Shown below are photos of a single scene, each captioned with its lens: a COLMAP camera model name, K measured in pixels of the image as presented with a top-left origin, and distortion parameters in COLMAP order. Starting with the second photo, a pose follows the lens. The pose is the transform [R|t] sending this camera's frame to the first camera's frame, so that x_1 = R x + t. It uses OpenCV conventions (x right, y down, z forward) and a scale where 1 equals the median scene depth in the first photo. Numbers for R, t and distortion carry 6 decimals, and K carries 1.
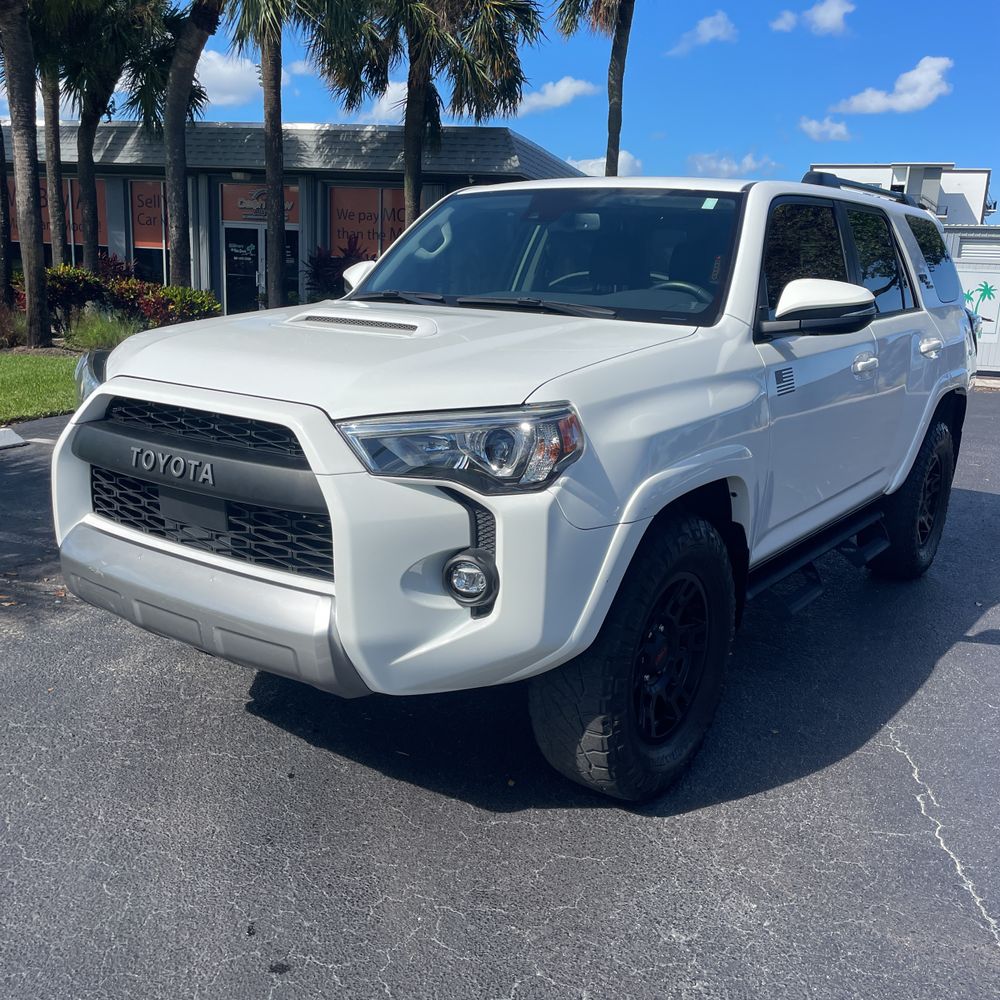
lens RADIAL K [[1023.7, 0, 495.7], [0, 1023.7, 497.5], [0, 0, 1]] dist [0.045449, -0.039006]
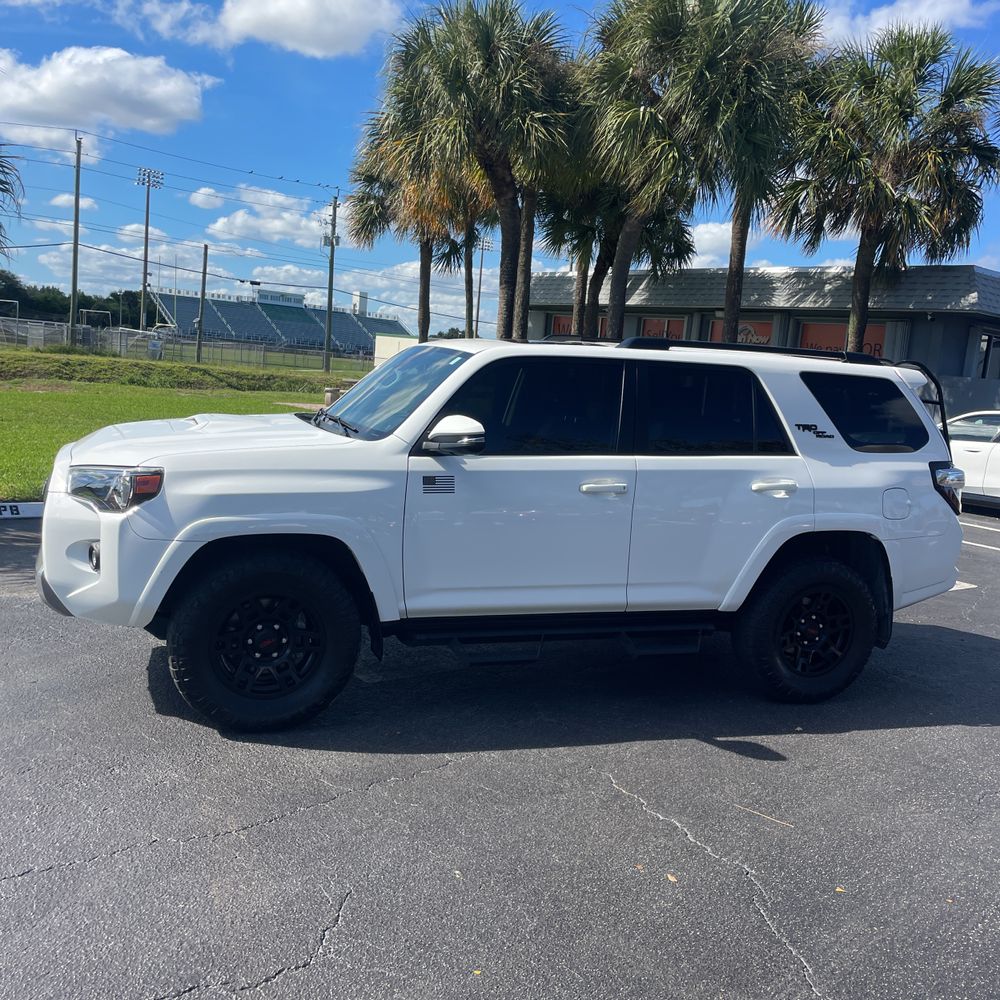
lens RADIAL K [[1014.2, 0, 500.0], [0, 1014.2, 500.0], [0, 0, 1]] dist [0.076762, -0.088163]
pose [[0.827592, 0.101994, -0.551986, 0.204346], [-0.164542, 0.984237, -0.064835, -0.002759], [0.536673, 0.144482, 0.831329, -0.020834]]
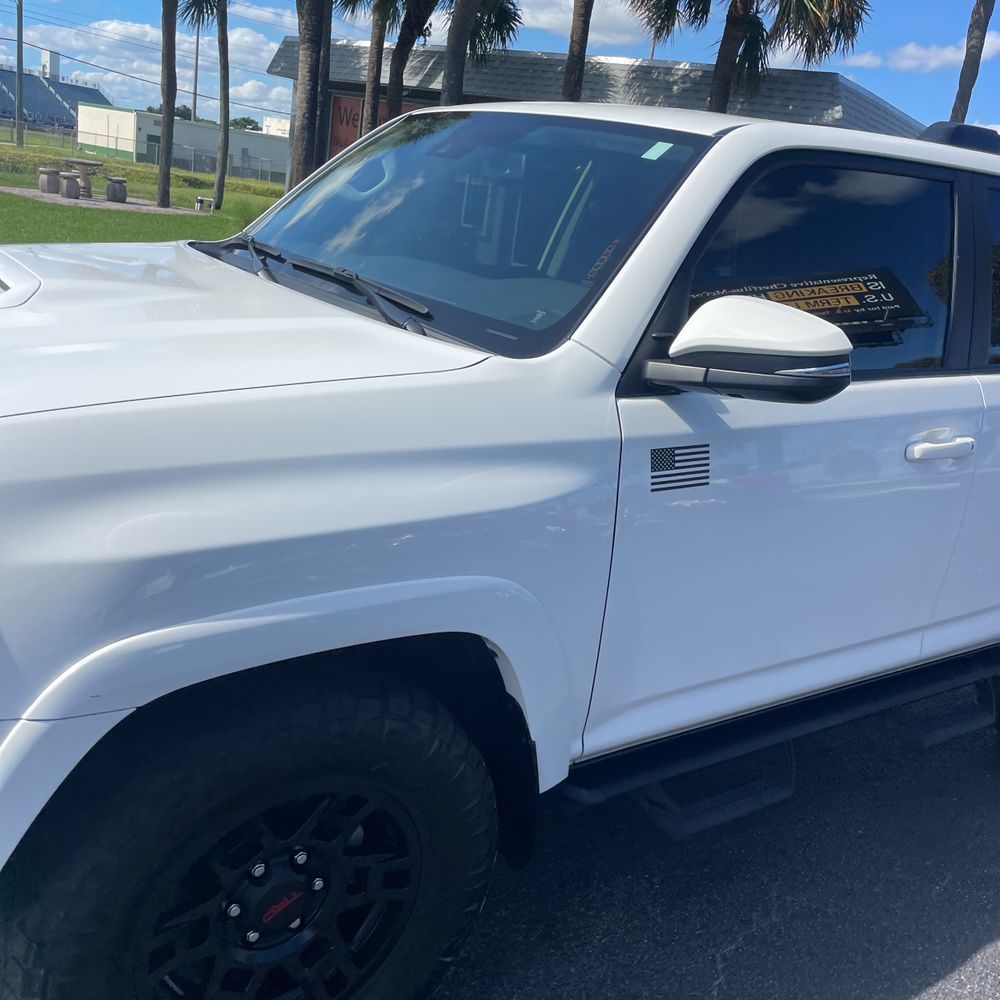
lens RADIAL K [[1014.2, 0, 500.0], [0, 1014.2, 500.0], [0, 0, 1]] dist [0.076762, -0.088163]
pose [[0.938799, 0.183534, -0.291498, 0.064474], [-0.168621, 0.982769, 0.075711, -0.022019], [0.300371, -0.021925, 0.953570, 0.076805]]
